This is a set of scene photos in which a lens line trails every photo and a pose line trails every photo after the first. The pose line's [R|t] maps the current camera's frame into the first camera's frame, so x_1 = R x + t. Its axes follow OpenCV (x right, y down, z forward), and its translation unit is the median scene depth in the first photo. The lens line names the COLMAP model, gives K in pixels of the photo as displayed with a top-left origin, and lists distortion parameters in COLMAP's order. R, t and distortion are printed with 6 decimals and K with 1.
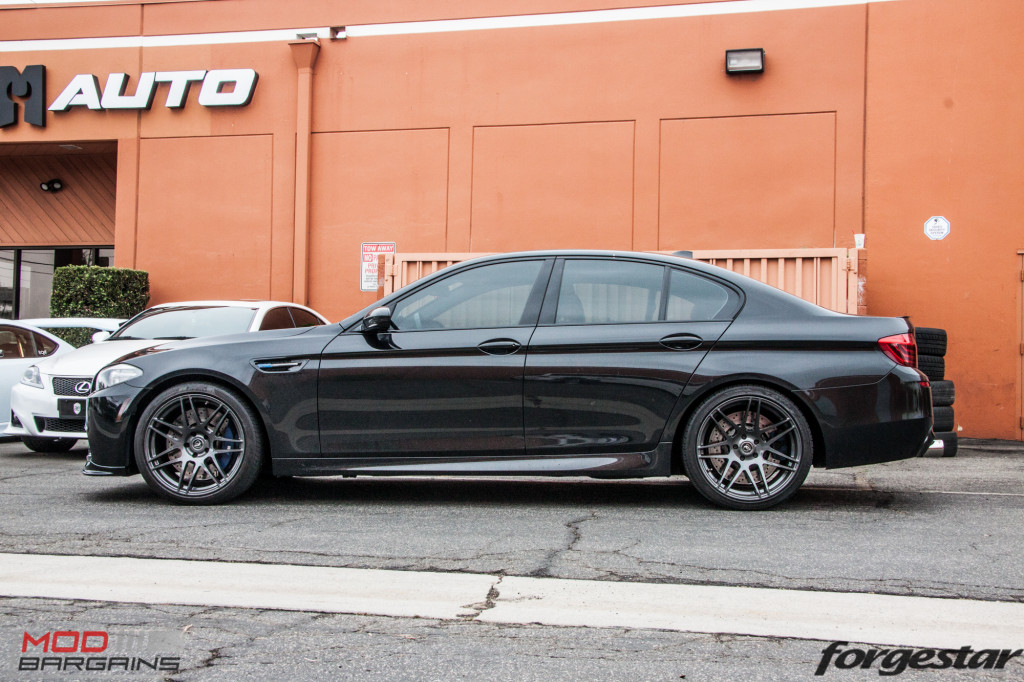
lens RADIAL K [[1297.6, 0, 512.0], [0, 1297.6, 341.0], [0, 0, 1]] dist [0.164448, 0.034800]
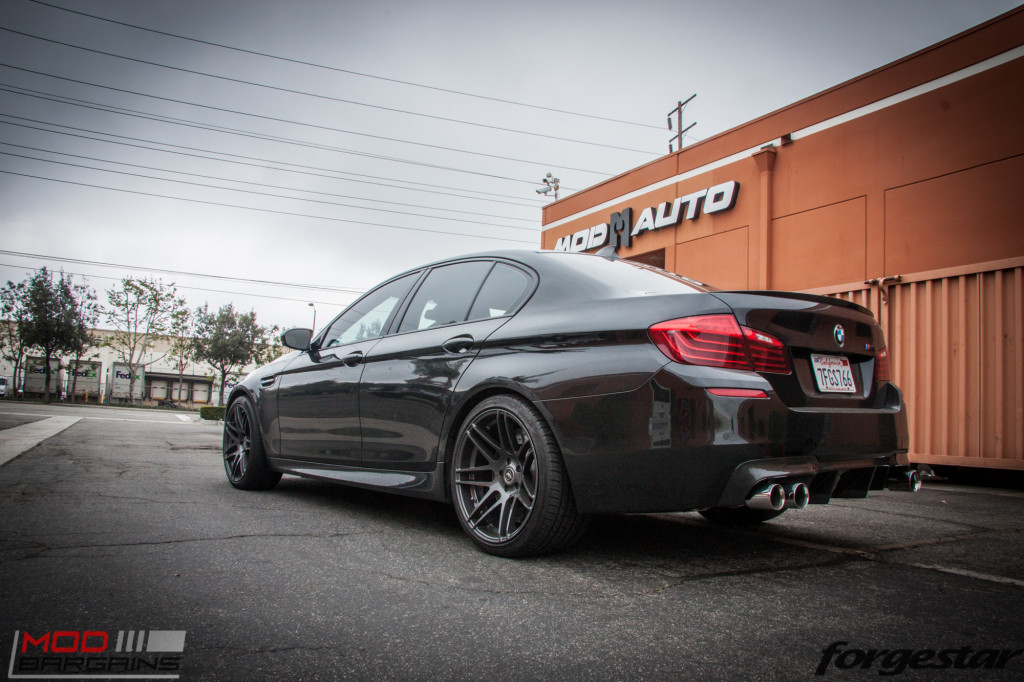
lens RADIAL K [[807.4, 0, 494.7], [0, 807.4, 358.0], [0, 0, 1]] dist [-0.161597, 0.125797]
pose [[0.652496, -0.037326, -0.756873, 0.240280], [-0.006810, 0.998457, -0.055111, 0.017186], [0.757762, 0.041114, 0.651235, 0.303080]]
